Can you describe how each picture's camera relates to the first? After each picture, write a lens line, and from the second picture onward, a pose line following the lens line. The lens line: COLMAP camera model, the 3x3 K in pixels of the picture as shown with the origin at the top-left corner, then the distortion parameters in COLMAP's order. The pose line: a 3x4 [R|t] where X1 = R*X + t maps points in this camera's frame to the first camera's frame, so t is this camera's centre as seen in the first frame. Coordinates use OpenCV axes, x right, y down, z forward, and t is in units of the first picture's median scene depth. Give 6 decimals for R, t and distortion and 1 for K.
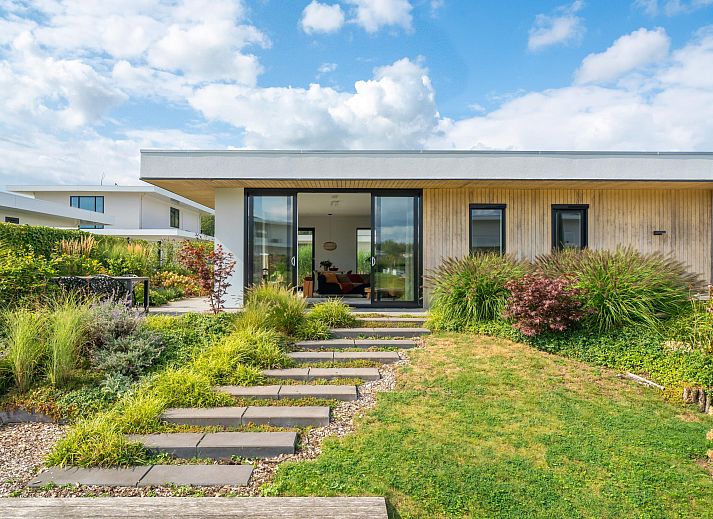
lens RADIAL K [[494.4, 0, 344.2], [0, 494.4, 259.6], [0, 0, 1]] dist [0.000900, 0.000410]
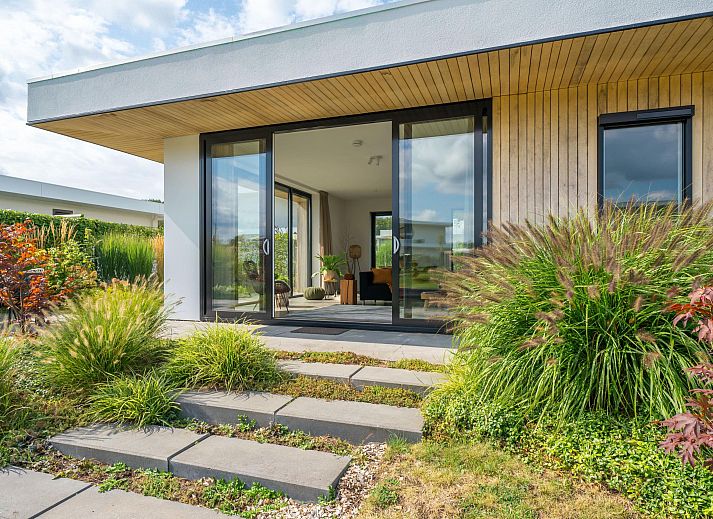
lens RADIAL K [[440.6, 0, 346.2], [0, 440.6, 260.7], [0, 0, 1]] dist [0.003588, -0.000019]
pose [[0.936217, -0.007149, -0.351349, 0.177445], [0.008148, 0.999966, 0.001363, 0.020449], [0.351327, -0.004139, 0.936244, 0.530839]]
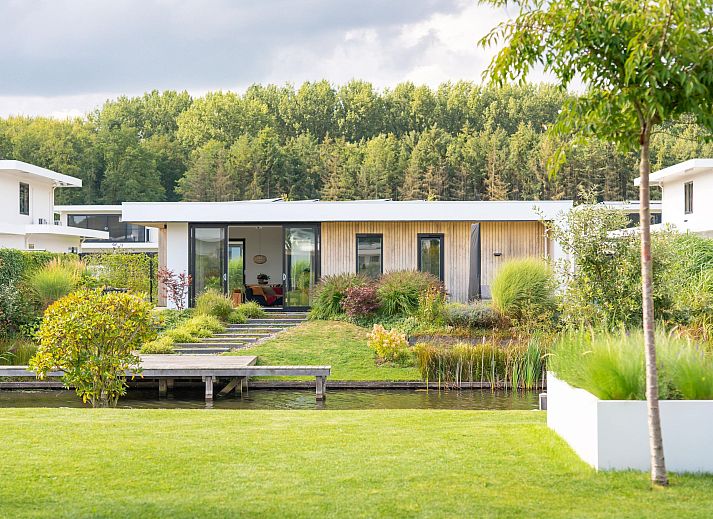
lens RADIAL K [[1770.9, 0, 356.5], [0, 1770.9, 259.5], [0, 0, 1]] dist [0.015578, 0.006855]
pose [[0.999820, -0.003939, -0.018552, 0.344618], [0.004127, 0.999941, 0.010092, -0.091169], [0.018511, -0.010167, 0.999777, -3.818054]]
